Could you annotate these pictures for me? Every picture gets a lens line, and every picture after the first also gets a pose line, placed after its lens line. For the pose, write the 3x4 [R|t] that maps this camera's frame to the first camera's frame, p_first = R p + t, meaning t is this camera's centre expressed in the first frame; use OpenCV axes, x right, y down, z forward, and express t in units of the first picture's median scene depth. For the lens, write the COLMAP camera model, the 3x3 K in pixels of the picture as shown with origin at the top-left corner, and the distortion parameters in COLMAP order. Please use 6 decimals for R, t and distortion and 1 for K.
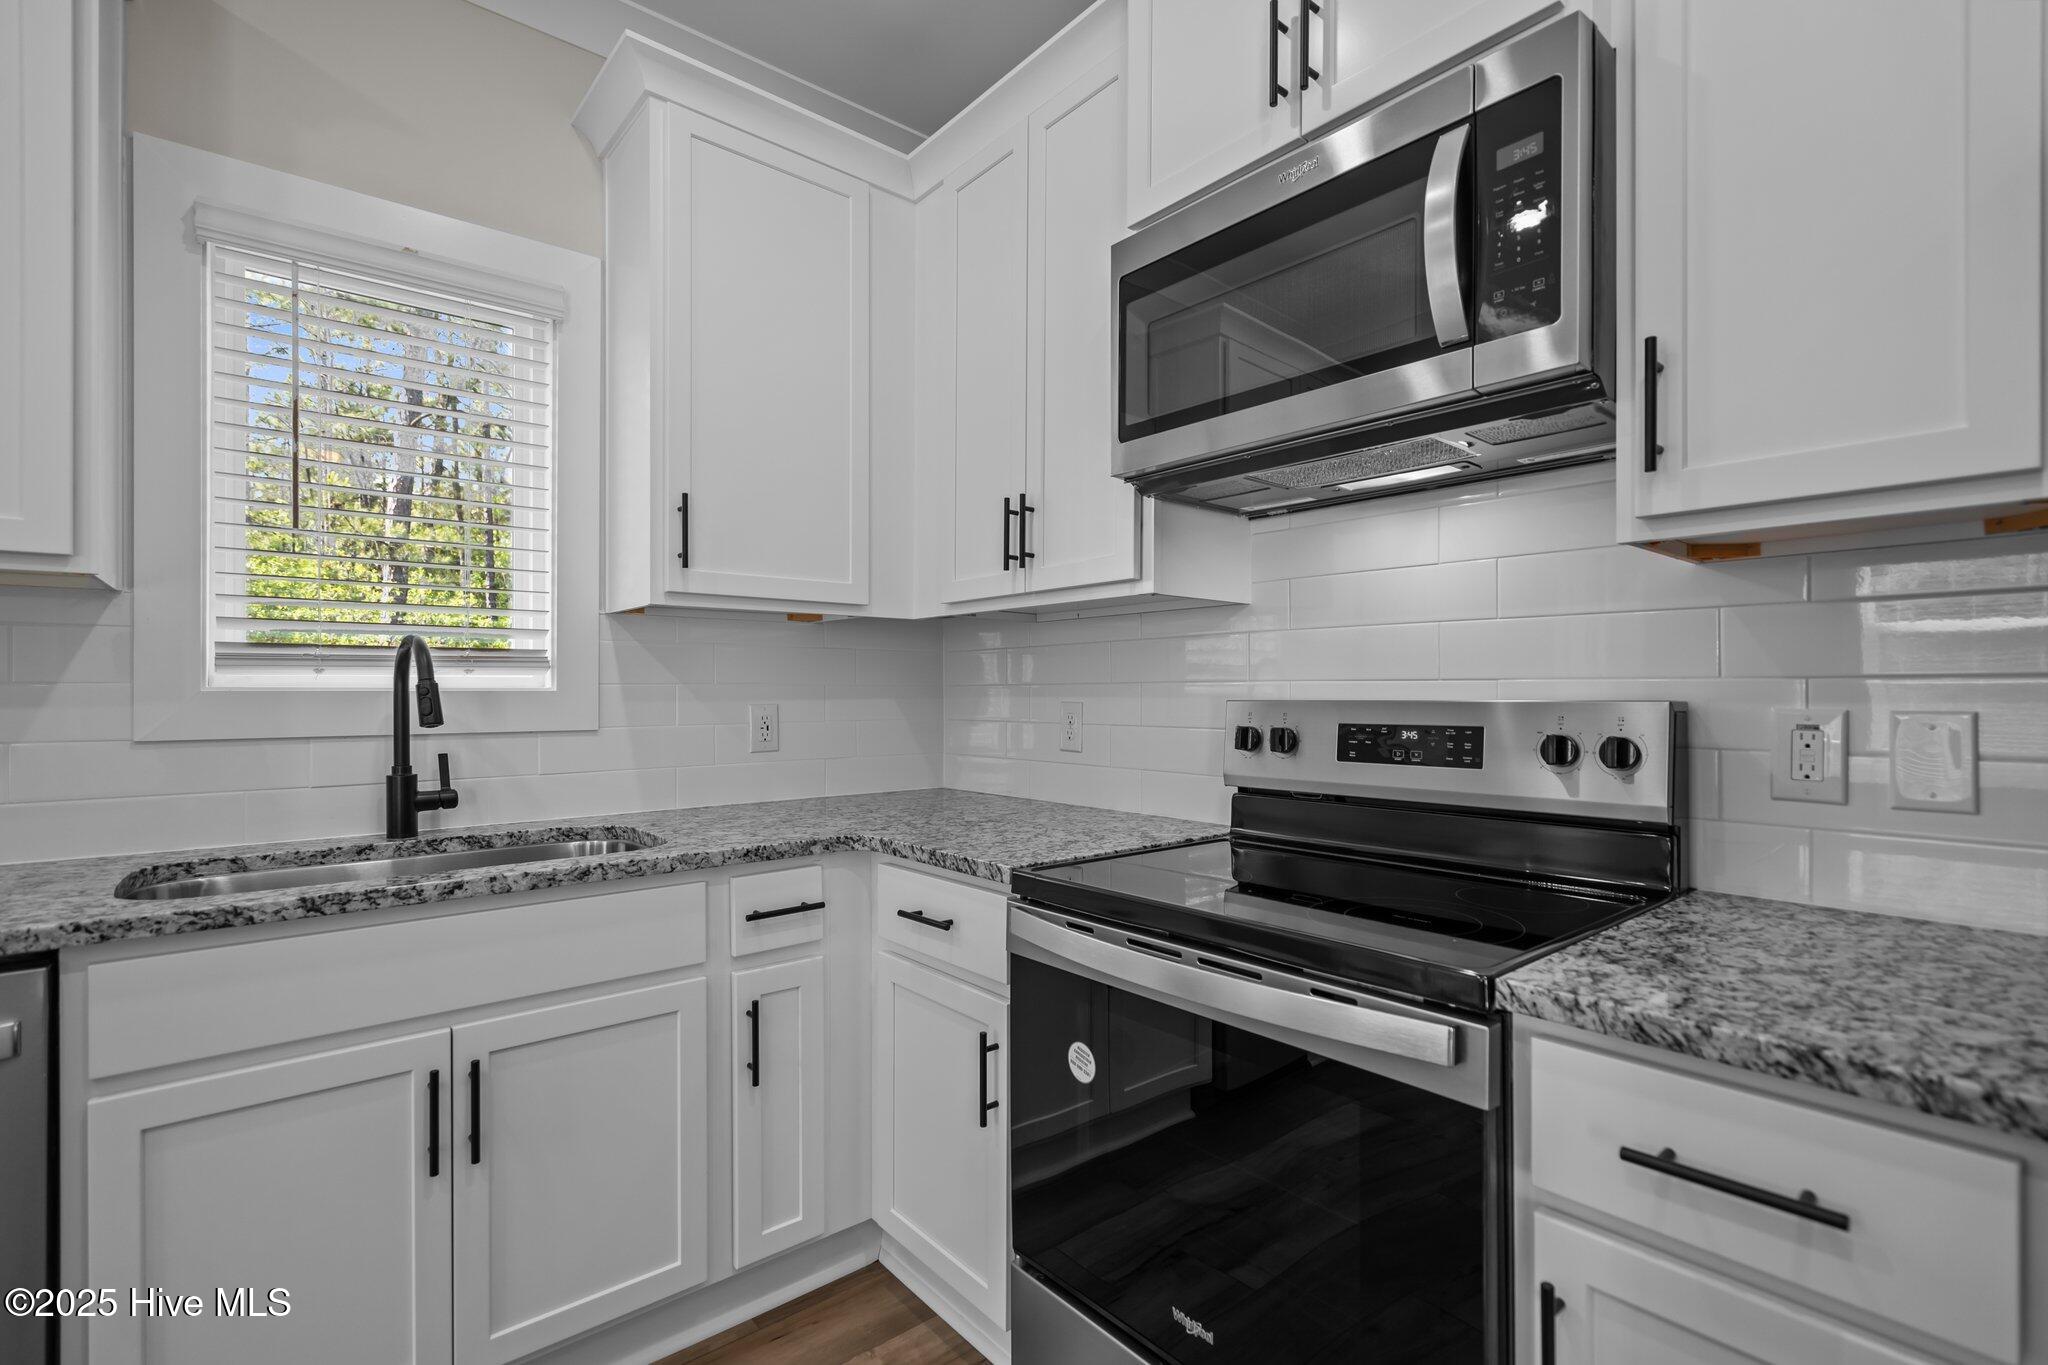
lens RADIAL K [[934.6, 0, 1029.2], [0, 934.6, 691.4], [0, 0, 1]] dist [-0.005001, 0.002810]
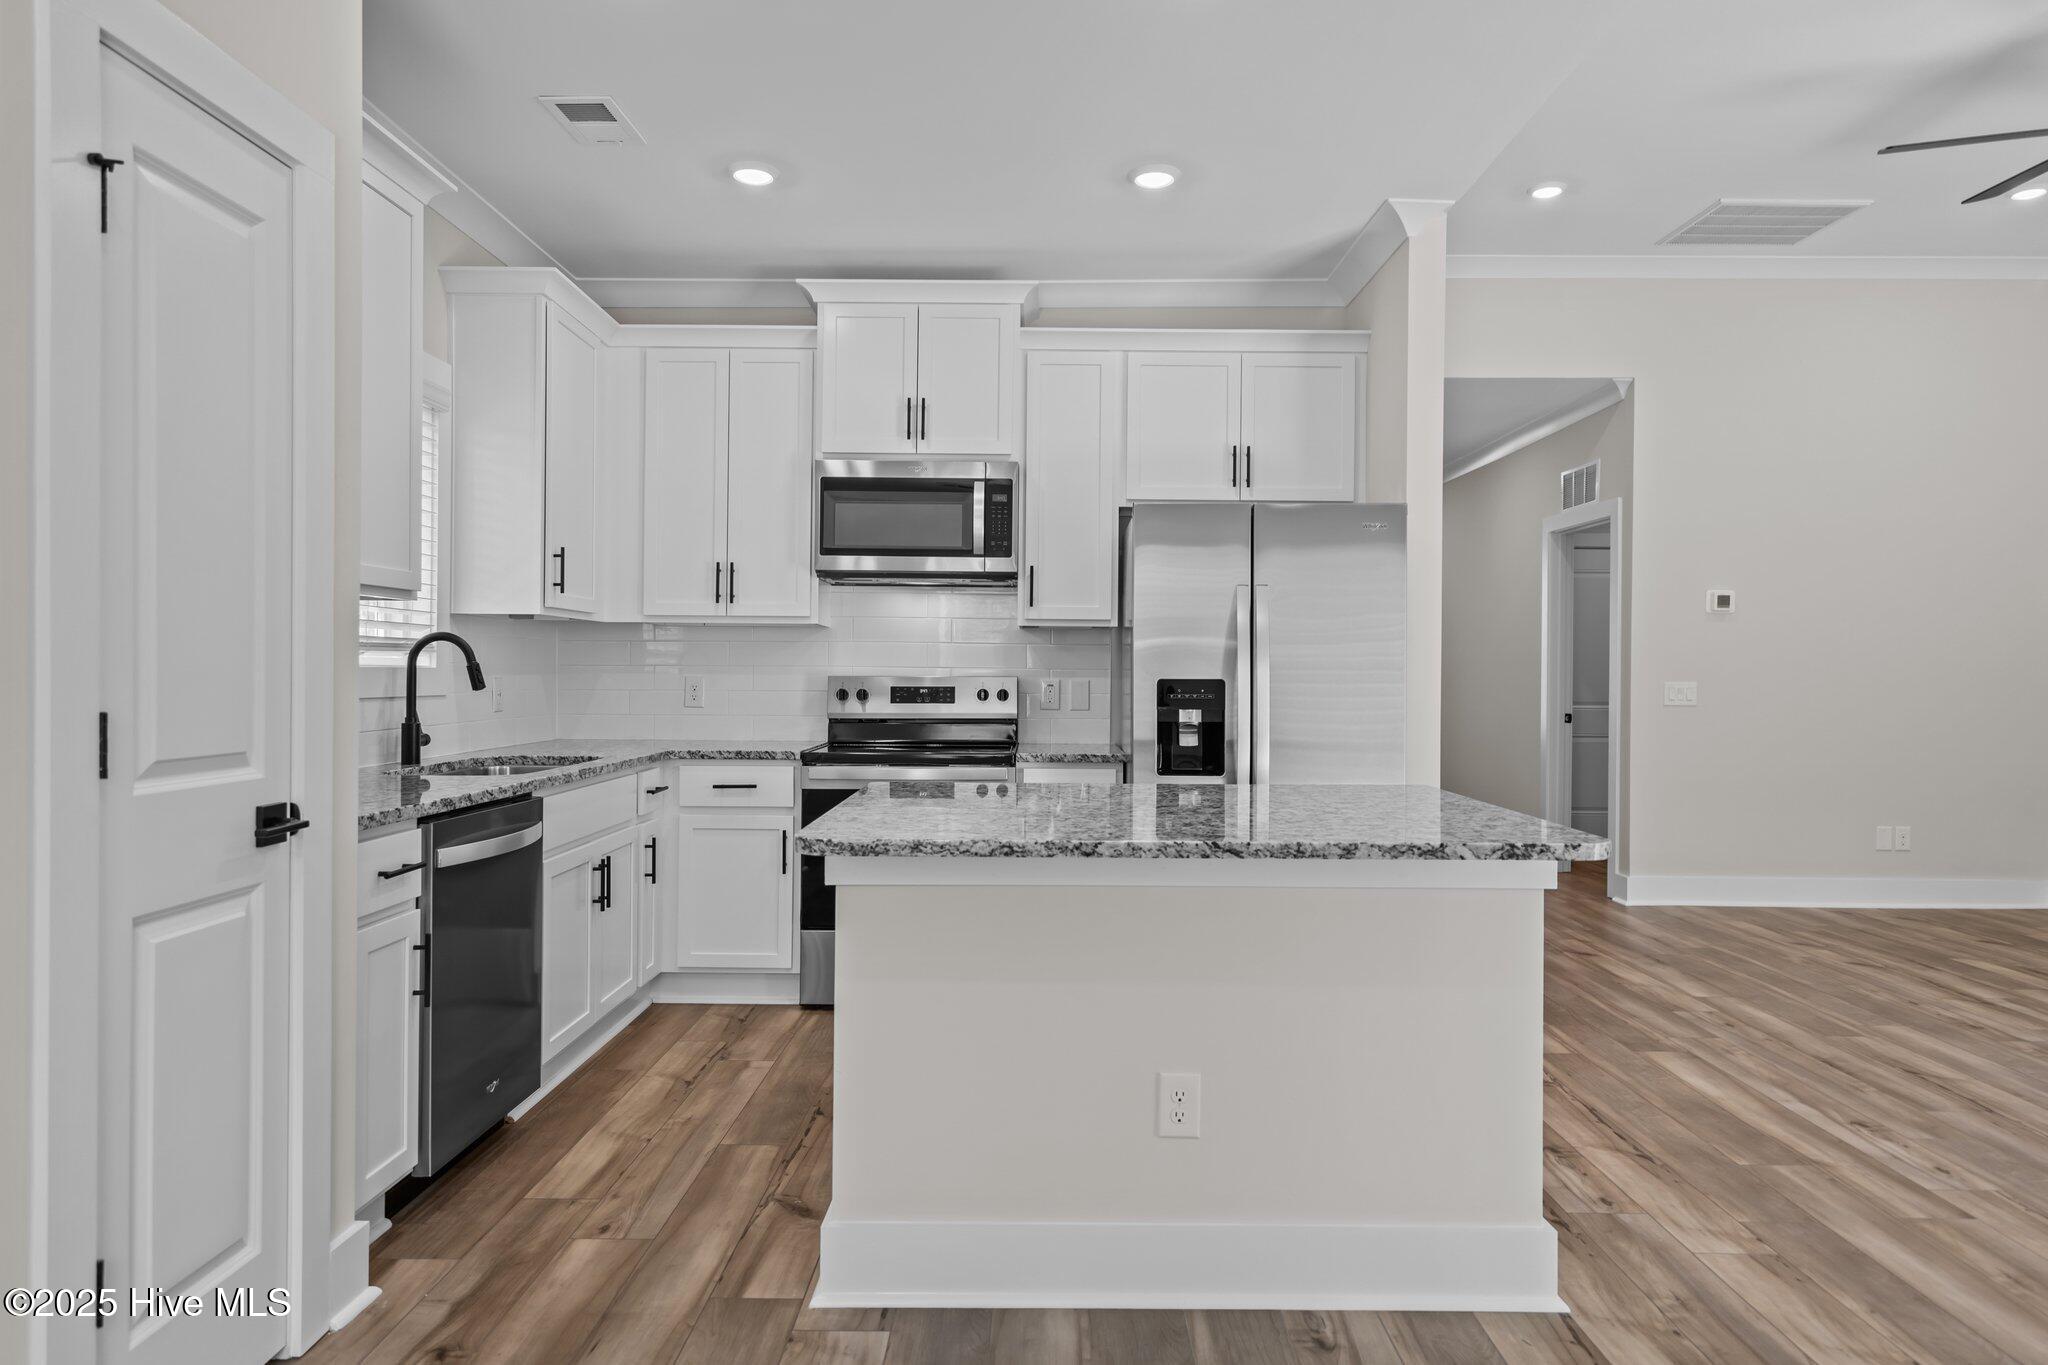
lens RADIAL K [[1254.2, 0, 1034.3], [0, 1254.2, 670.8], [0, 0, 1]] dist [0.015659, -0.007473]
pose [[0.646701, 0.006943, 0.762712, -1.696213], [-0.009818, 0.999951, -0.000778, -0.004438], [-0.762681, -0.006986, 0.646737, -1.174169]]
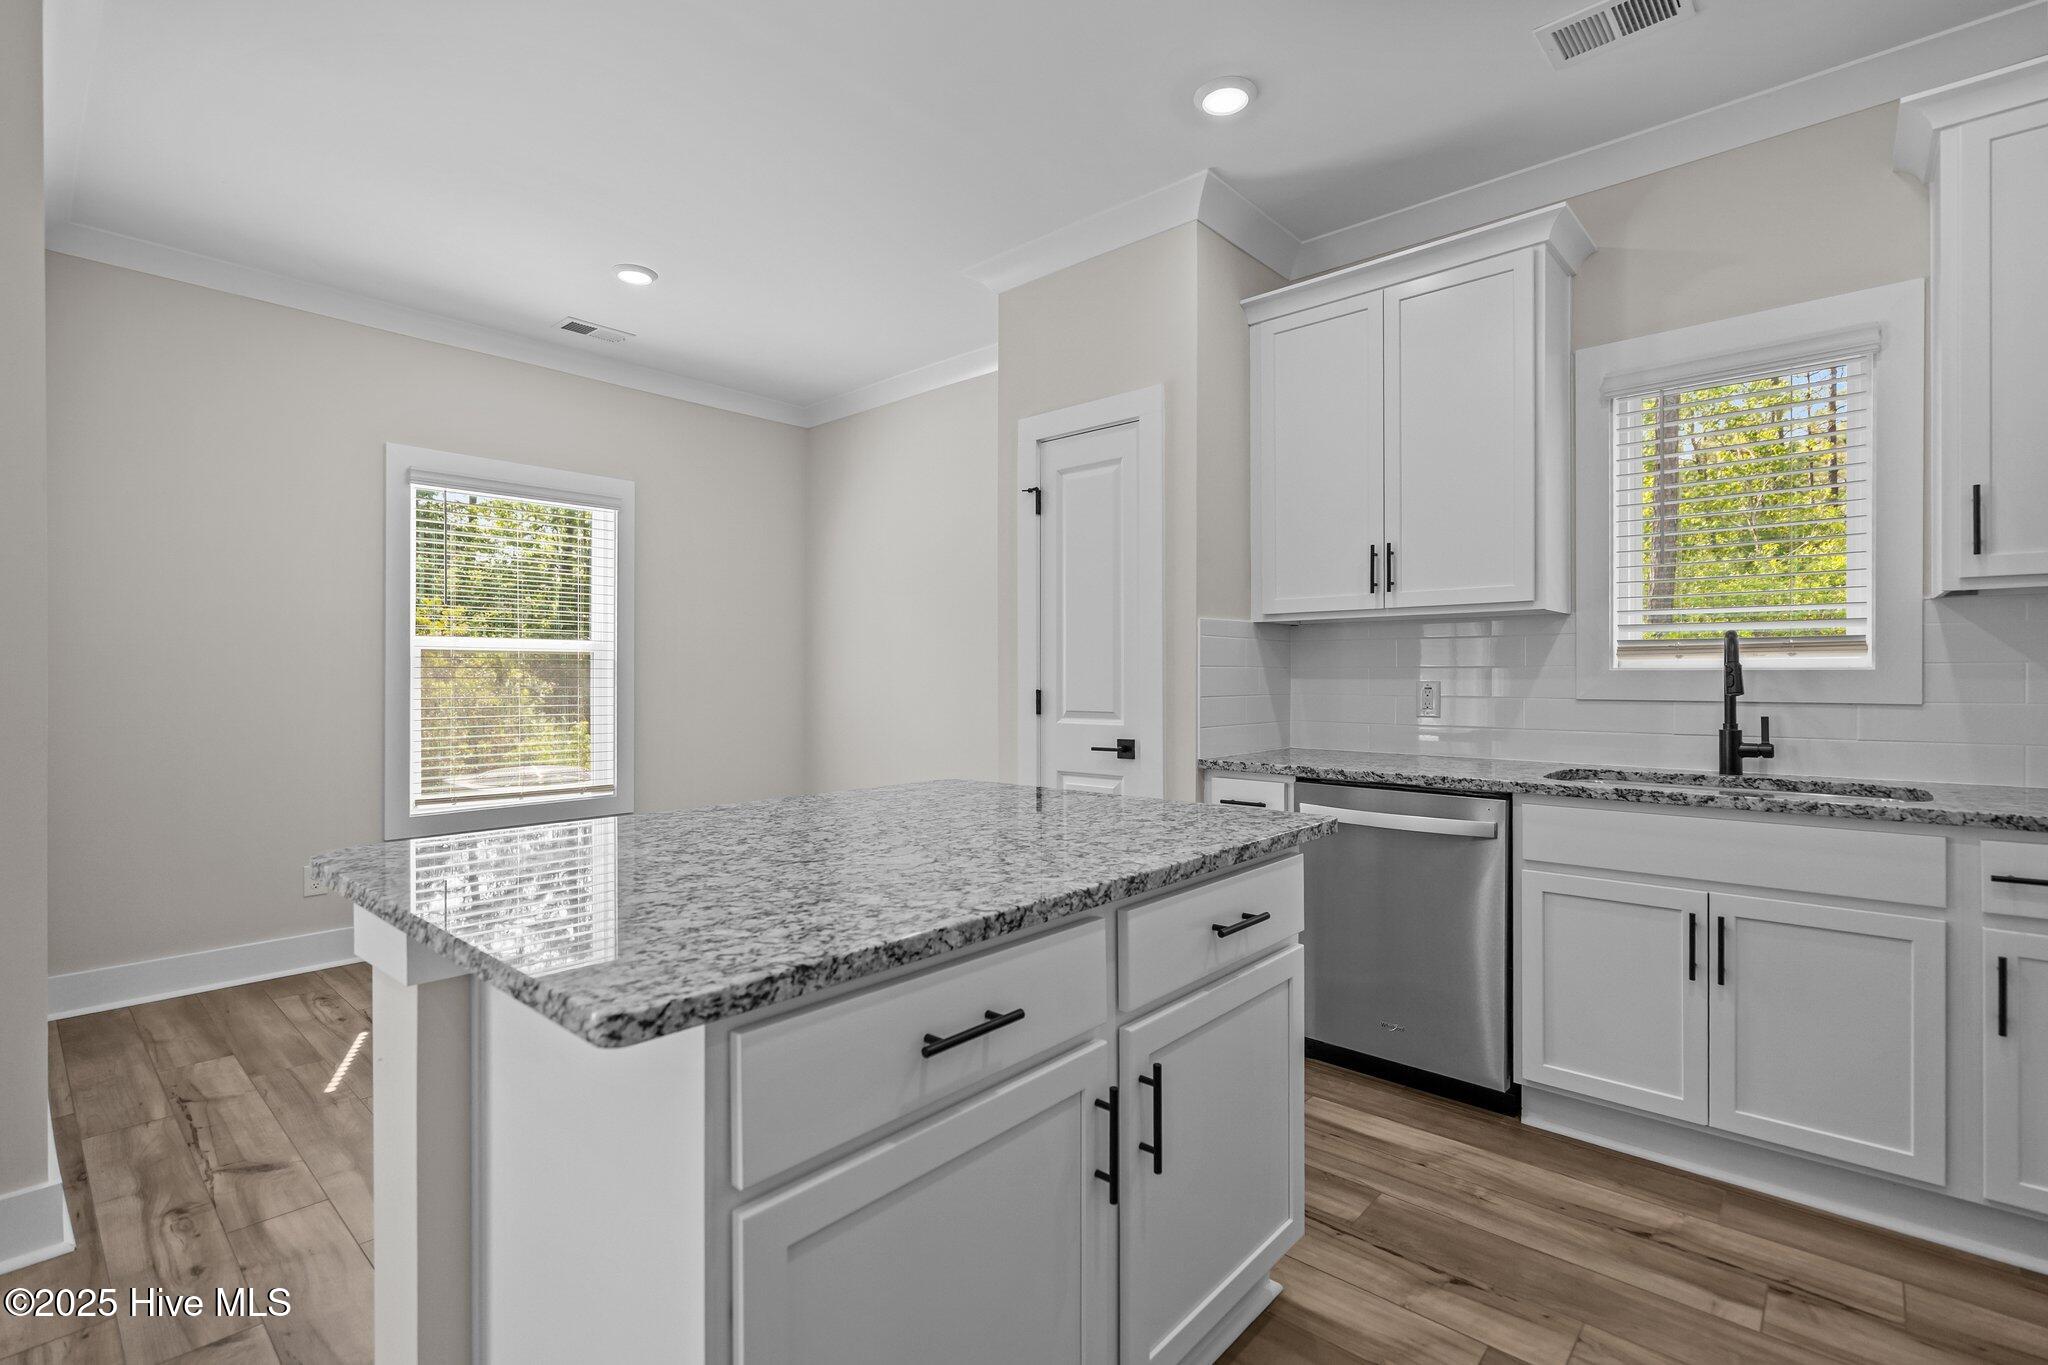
lens RADIAL K [[934.6, 0, 1026.0], [0, 934.6, 676.6], [0, 0, 1]] dist [-0.005001, 0.002810]
pose [[0.139316, 0.002750, -0.990244, 0.609793], [0.003988, 0.999986, 0.003338, 0.000521], [0.990240, -0.004414, 0.139303, -0.259651]]
